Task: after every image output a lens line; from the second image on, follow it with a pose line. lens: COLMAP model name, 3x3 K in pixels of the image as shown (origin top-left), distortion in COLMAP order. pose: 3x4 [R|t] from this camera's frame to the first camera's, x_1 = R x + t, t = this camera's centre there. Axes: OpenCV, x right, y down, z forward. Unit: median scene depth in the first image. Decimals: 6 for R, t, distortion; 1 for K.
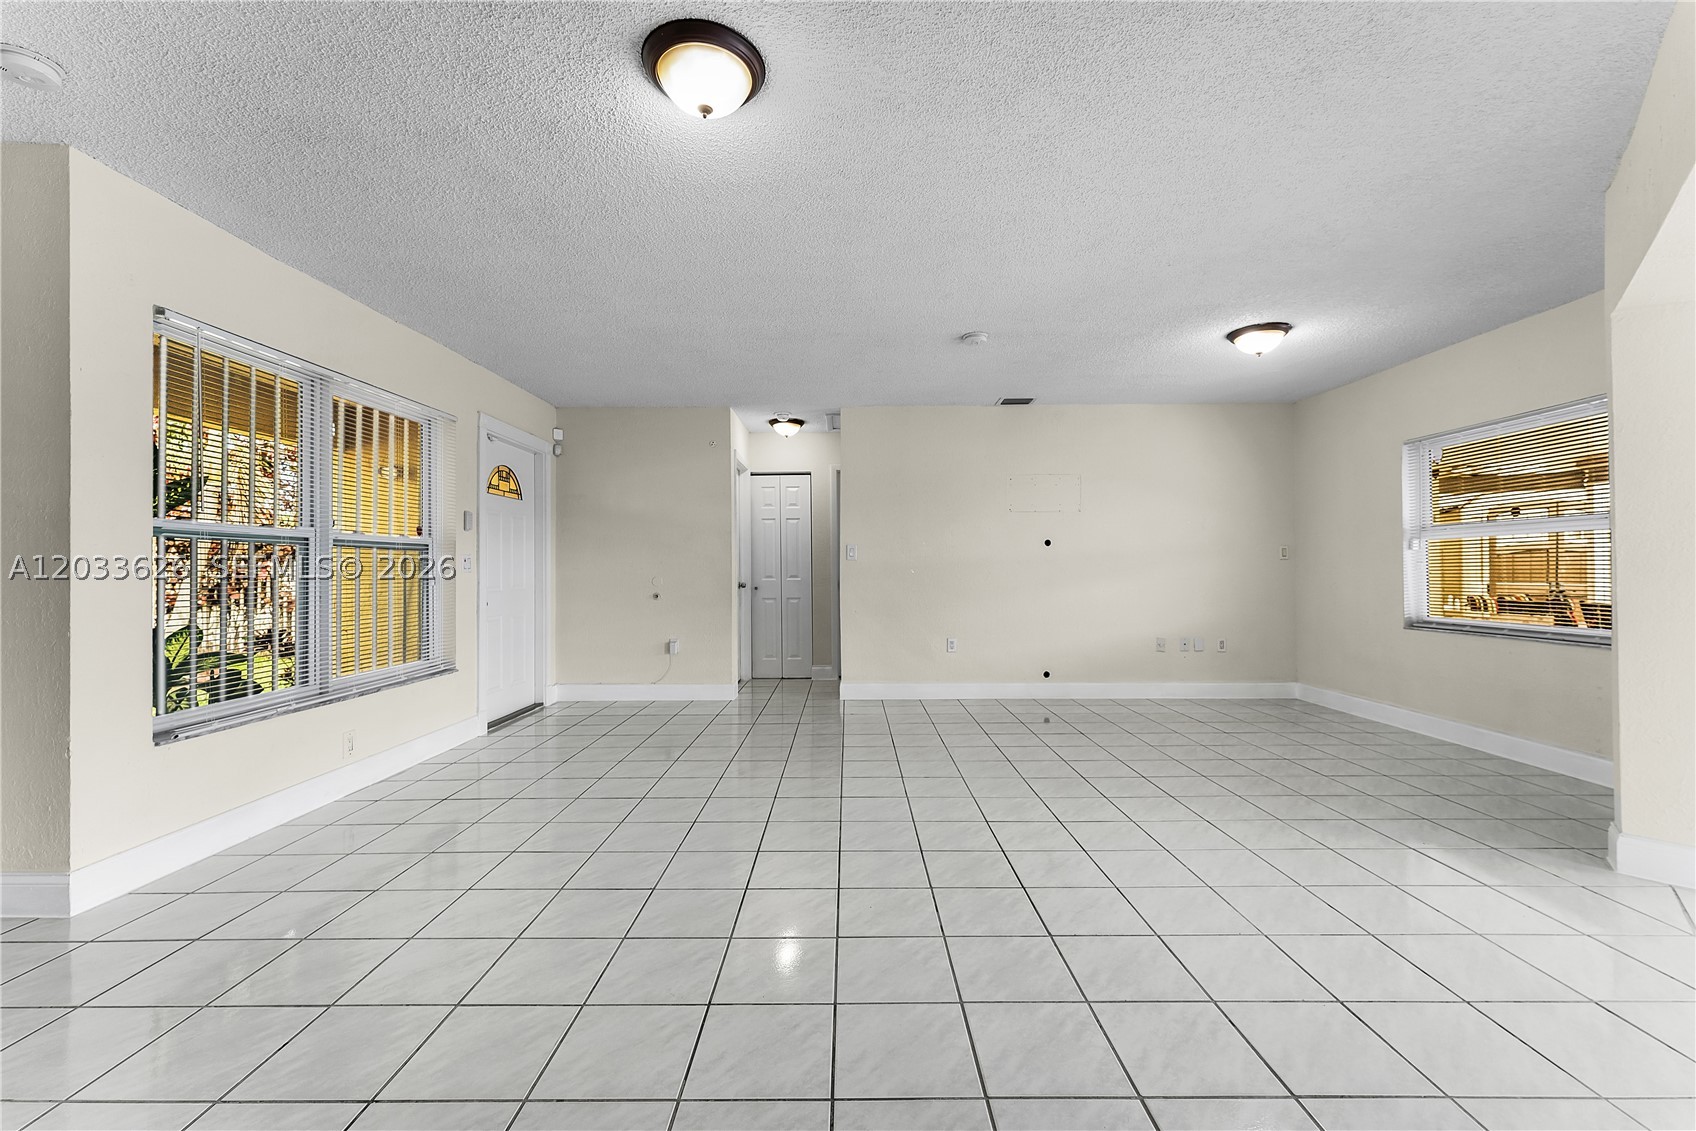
lens RADIAL K [[694.9, 0, 845.0], [0, 694.9, 564.4], [0, 0, 1]] dist [0.004197, 0.000111]
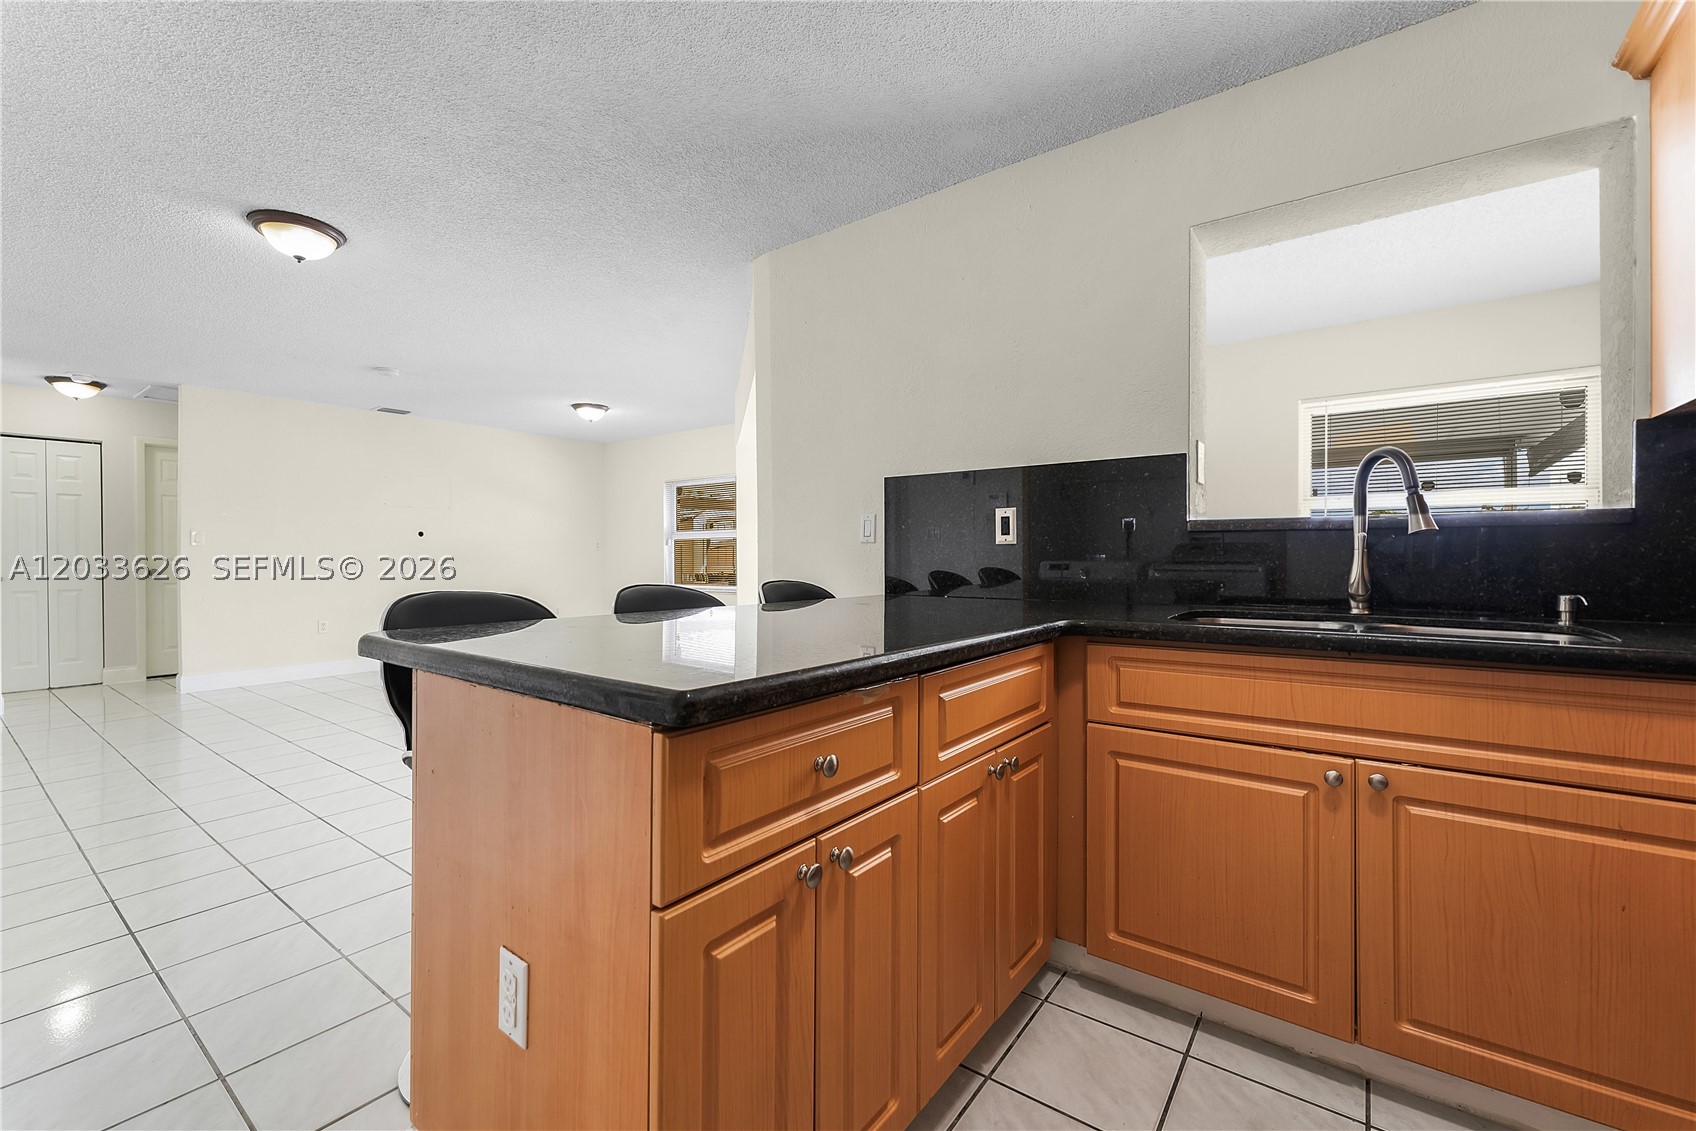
lens RADIAL K [[704.7, 0, 848.0], [0, 704.7, 565.5], [0, 0, 1]] dist [-0.001649, -0.000215]
pose [[0.598033, -0.008432, 0.801427, -0.235022], [-0.005067, 0.999885, 0.014301, 0.001594], [-0.801456, -0.012614, 0.597921, -0.296822]]
